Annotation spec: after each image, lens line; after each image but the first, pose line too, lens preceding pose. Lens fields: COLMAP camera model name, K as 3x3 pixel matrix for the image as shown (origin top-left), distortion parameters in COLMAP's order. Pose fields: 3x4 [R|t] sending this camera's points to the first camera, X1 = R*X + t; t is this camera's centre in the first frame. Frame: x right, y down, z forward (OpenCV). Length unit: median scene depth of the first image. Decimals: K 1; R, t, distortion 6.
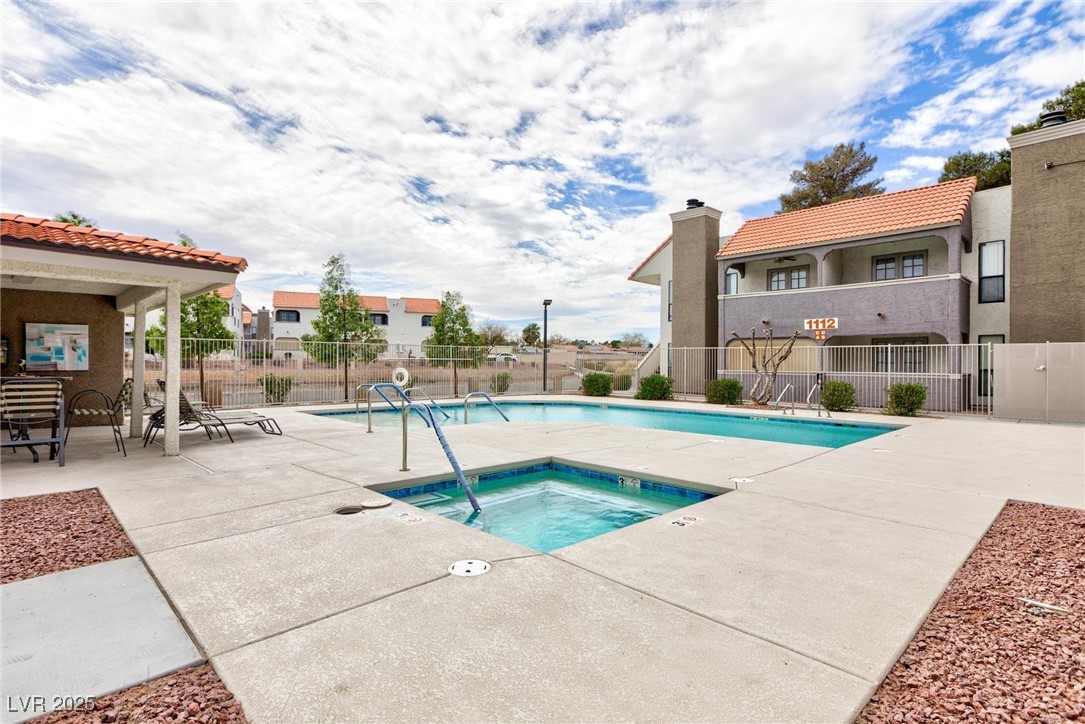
lens RADIAL K [[540.8, 0, 546.8], [0, 540.8, 367.7], [0, 0, 1]] dist [-0.003031, -0.000051]
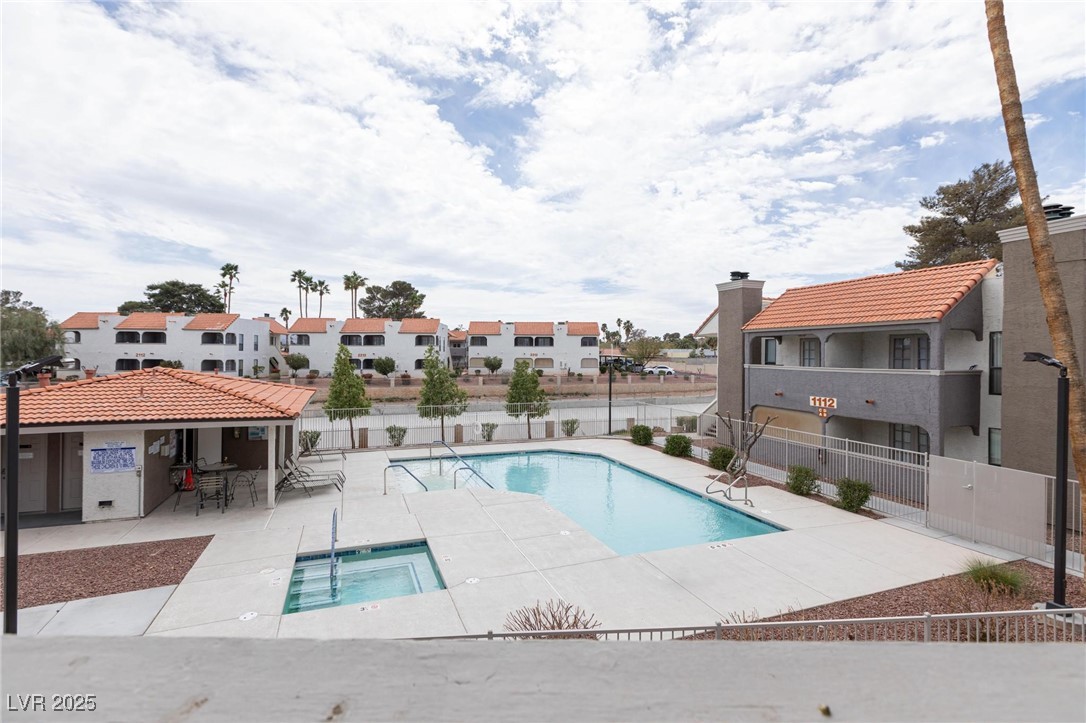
lens RADIAL K [[499.2, 0, 538.9], [0, 499.2, 353.6], [0, 0, 1]] dist [-0.004586, 0.002253]
pose [[0.917888, 0.004126, -0.396818, 0.382229], [-0.008811, 0.999911, -0.009984, -0.162115], [0.396742, 0.012660, 0.917843, -0.126283]]
